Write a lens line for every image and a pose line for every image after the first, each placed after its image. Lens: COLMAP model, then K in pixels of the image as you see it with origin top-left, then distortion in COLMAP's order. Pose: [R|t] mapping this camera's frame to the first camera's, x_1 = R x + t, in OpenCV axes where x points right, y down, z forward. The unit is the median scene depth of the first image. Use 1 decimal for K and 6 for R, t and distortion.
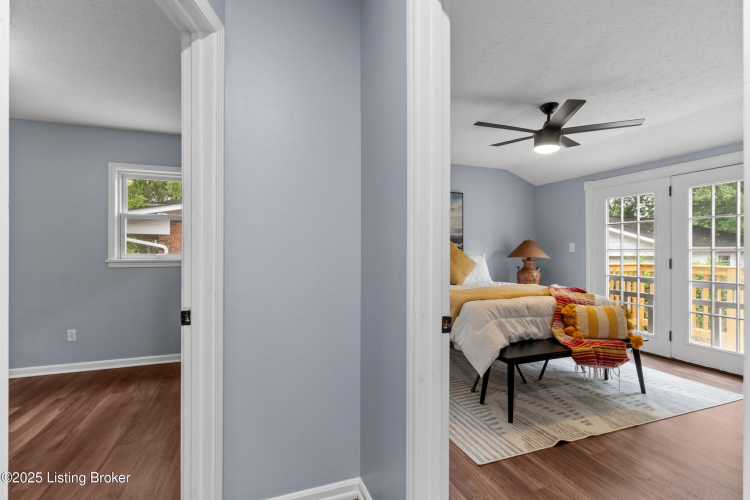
lens RADIAL K [[327.4, 0, 372.2], [0, 327.4, 258.9], [0, 0, 1]] dist [-0.002572, -0.001148]
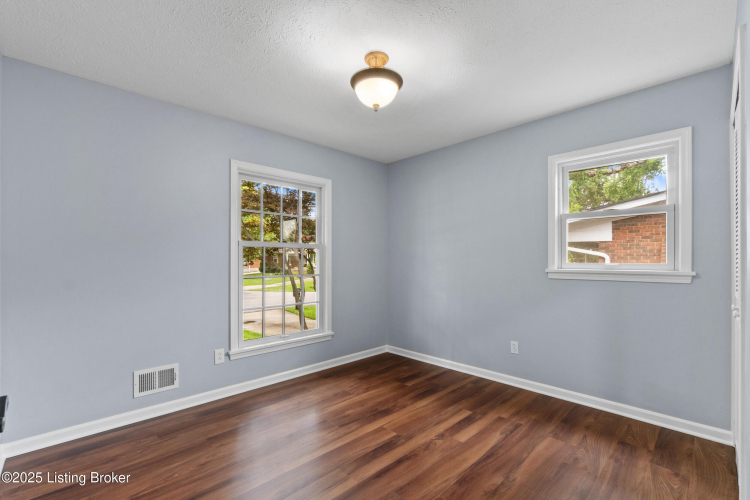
lens RADIAL K [[327.4, 0, 372.2], [0, 327.4, 258.9], [0, 0, 1]] dist [-0.002572, -0.001148]
pose [[0.388191, -0.015909, -0.921442, -0.210432], [-0.011035, 0.999699, -0.021909, -0.001563], [0.921513, 0.018673, 0.387898, 0.258600]]
